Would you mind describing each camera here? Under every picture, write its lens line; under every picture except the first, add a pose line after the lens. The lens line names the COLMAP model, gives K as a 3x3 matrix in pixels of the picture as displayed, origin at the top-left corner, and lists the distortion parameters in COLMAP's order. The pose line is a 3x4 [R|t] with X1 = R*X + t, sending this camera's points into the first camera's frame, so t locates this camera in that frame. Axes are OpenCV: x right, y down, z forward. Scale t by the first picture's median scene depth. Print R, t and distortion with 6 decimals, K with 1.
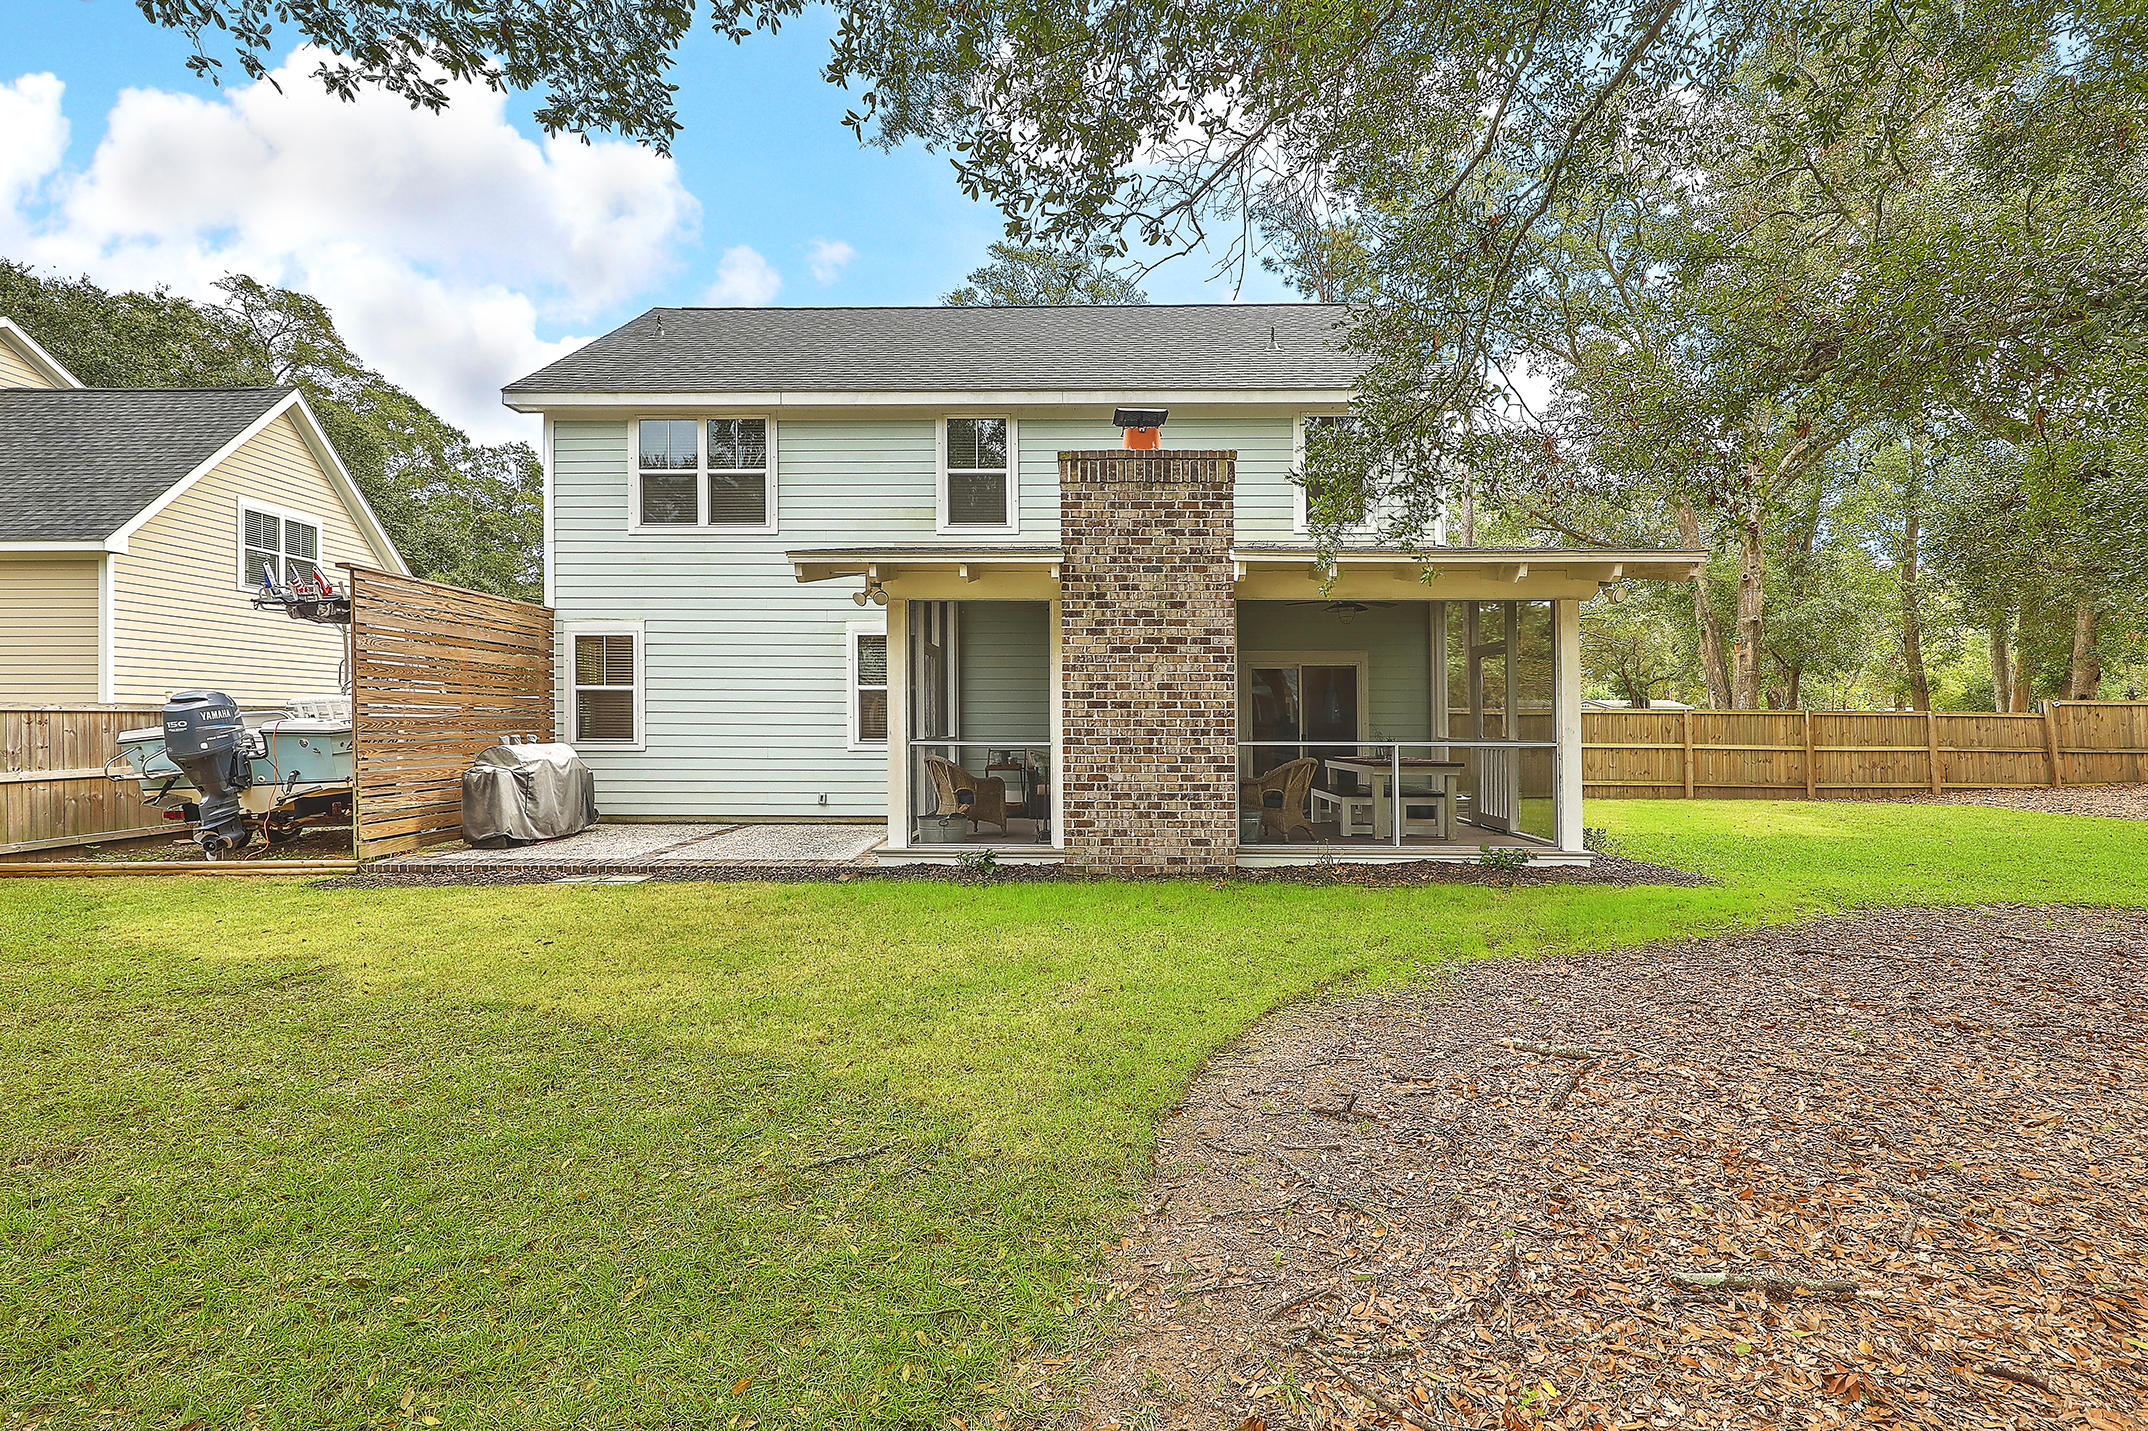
lens RADIAL K [[974.2, 0, 1080.6], [0, 974.2, 735.6], [0, 0, 1]] dist [0.001281, 0.000060]
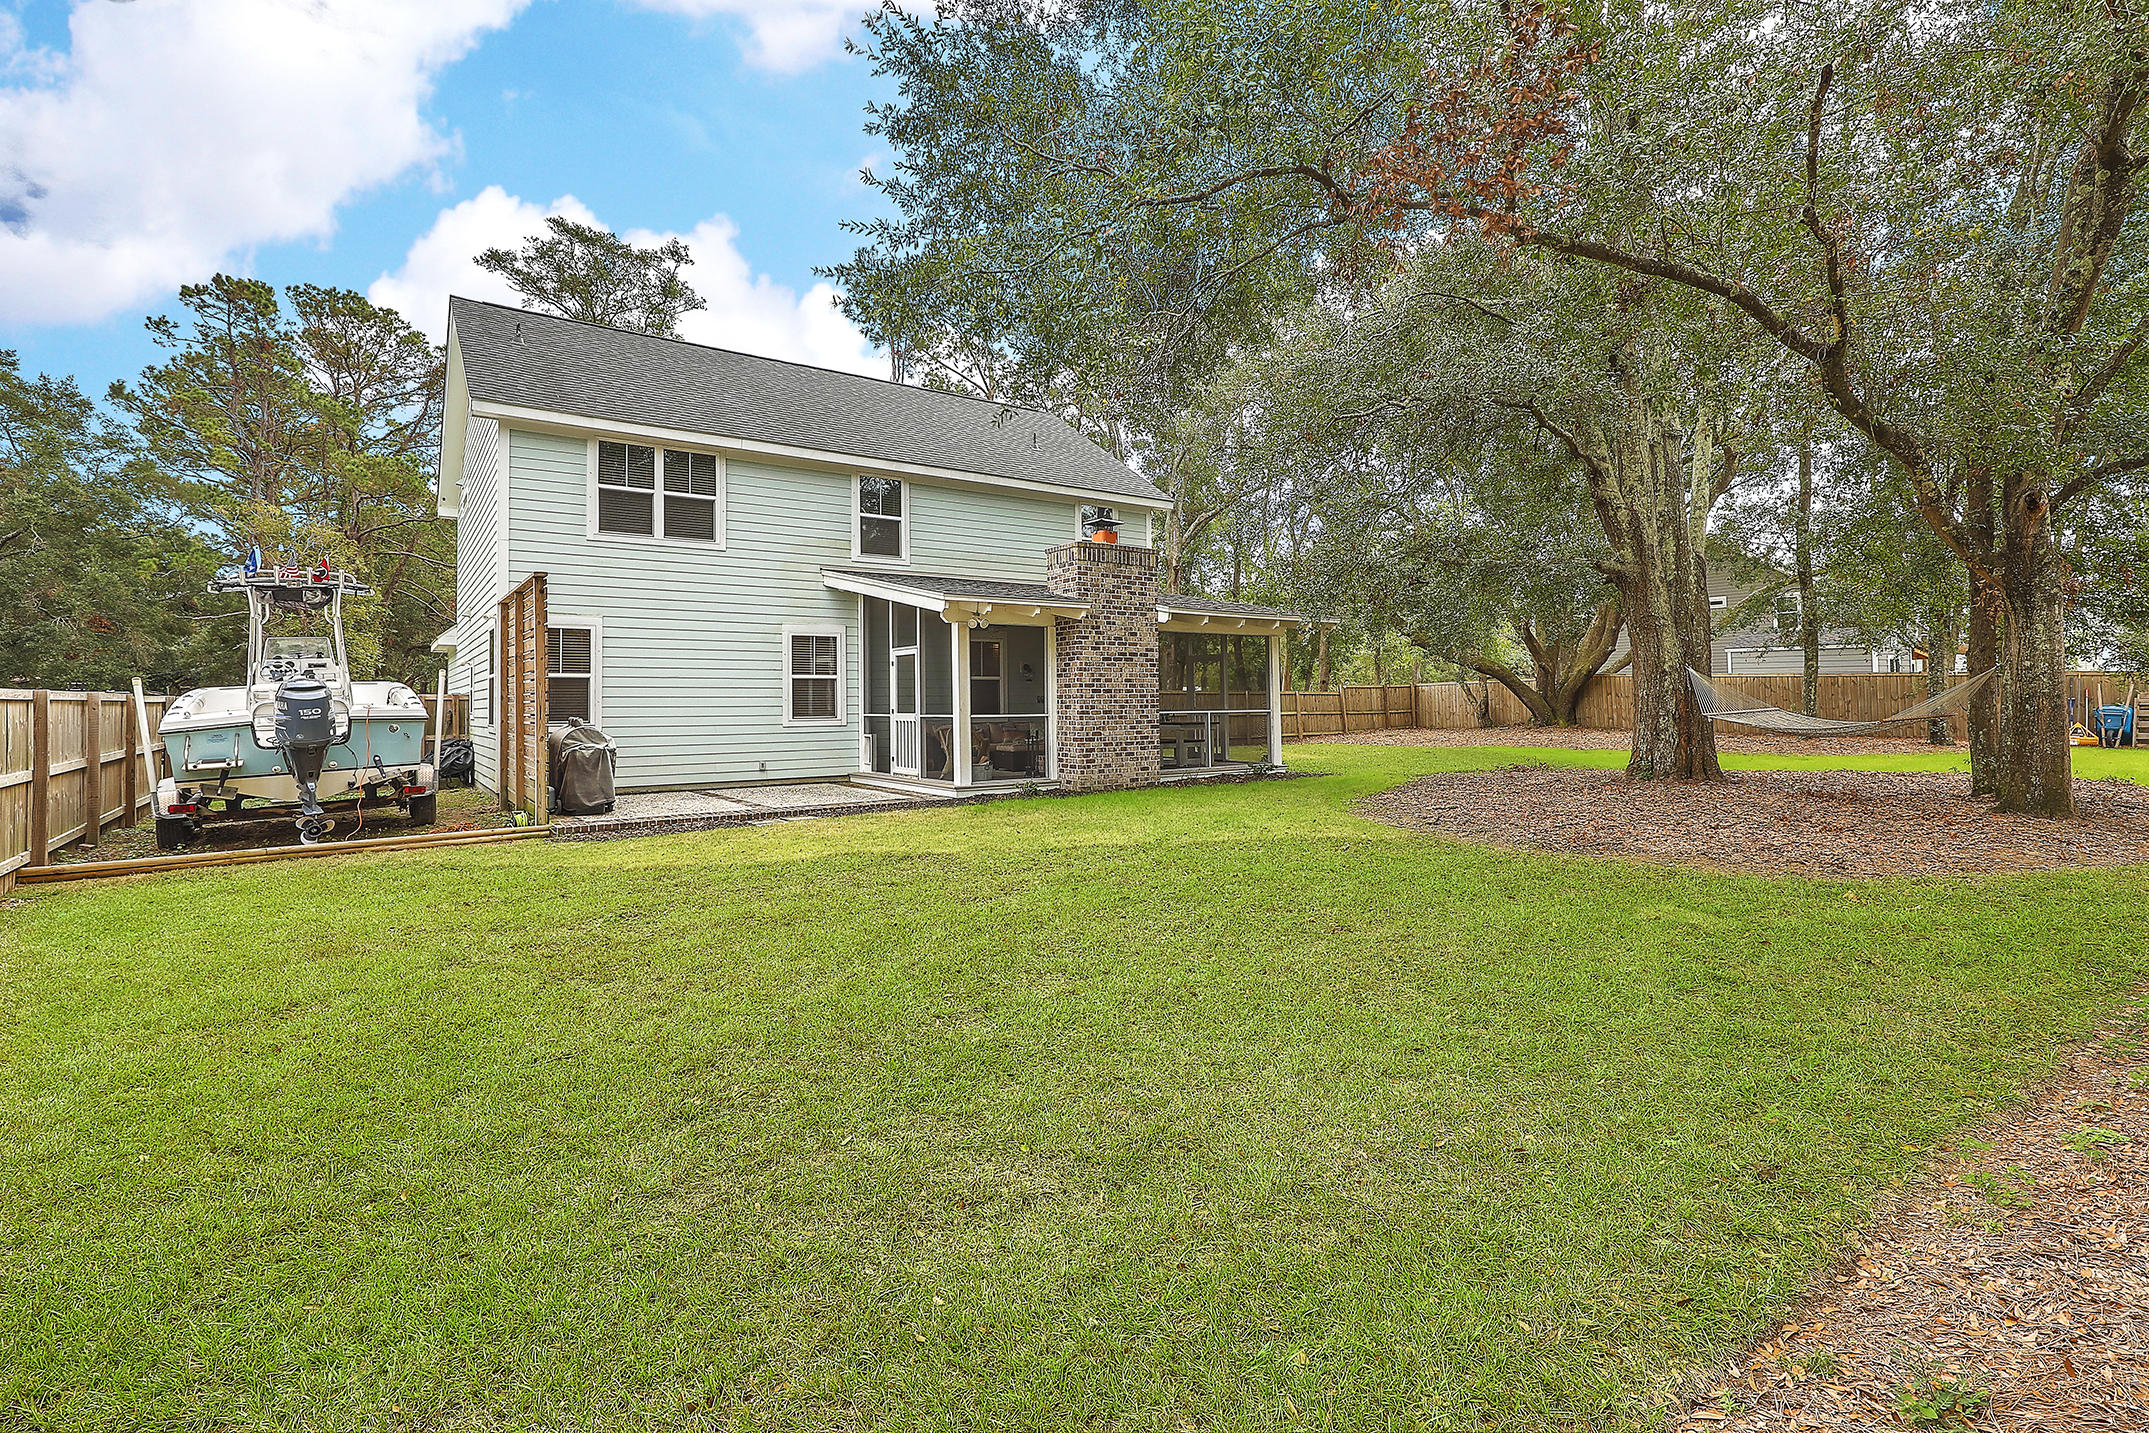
lens RADIAL K [[957.4, 0, 1069.6], [0, 957.4, 691.6], [0, 0, 1]] dist [-0.001400, -0.000243]
pose [[0.814701, -0.003235, 0.579873, -0.666470], [0.017324, 0.999674, -0.018763, 0.000065], [-0.579623, 0.025332, 0.814491, -0.227250]]
